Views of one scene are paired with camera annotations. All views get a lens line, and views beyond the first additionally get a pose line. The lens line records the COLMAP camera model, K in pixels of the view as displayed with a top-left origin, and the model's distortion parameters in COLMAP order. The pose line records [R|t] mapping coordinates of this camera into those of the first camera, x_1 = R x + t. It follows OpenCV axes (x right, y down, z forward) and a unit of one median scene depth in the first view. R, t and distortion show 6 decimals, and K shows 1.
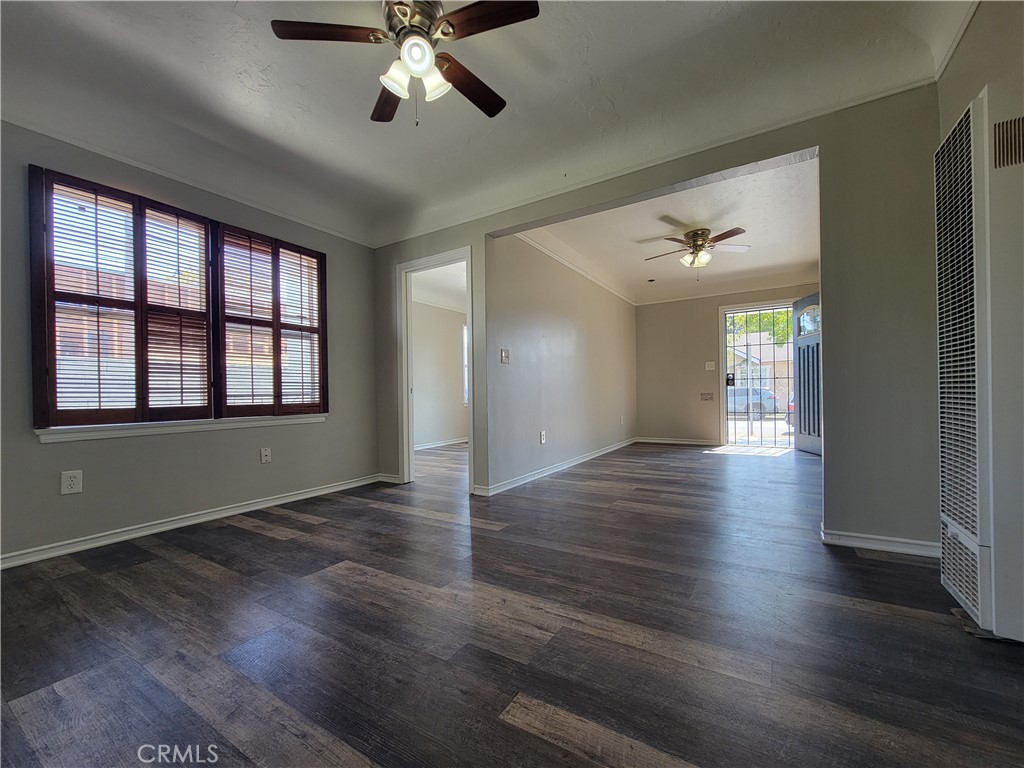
lens RADIAL K [[418.2, 0, 513.9], [0, 418.2, 395.6], [0, 0, 1]] dist [0.000132, 0.000043]
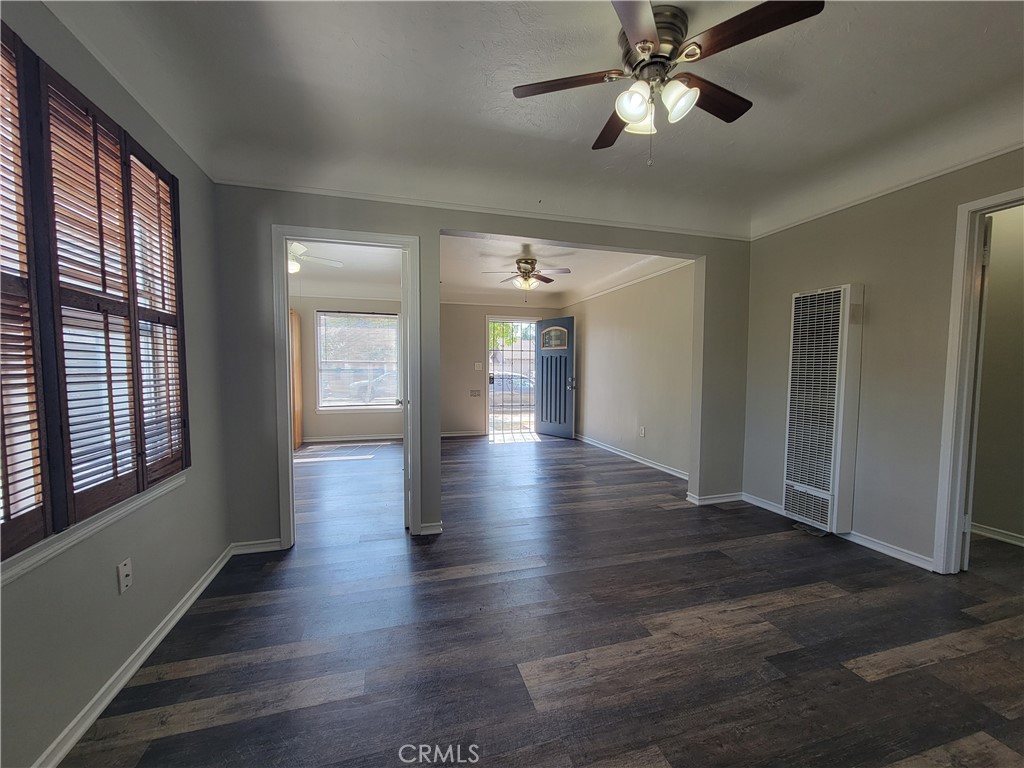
lens RADIAL K [[418.2, 0, 513.9], [0, 418.2, 395.6], [0, 0, 1]] dist [0.000132, 0.000043]
pose [[0.663380, -0.029045, 0.747719, -0.688250], [-0.012934, 0.998652, 0.050267, -0.106953], [-0.748171, -0.043017, 0.662110, 0.353400]]
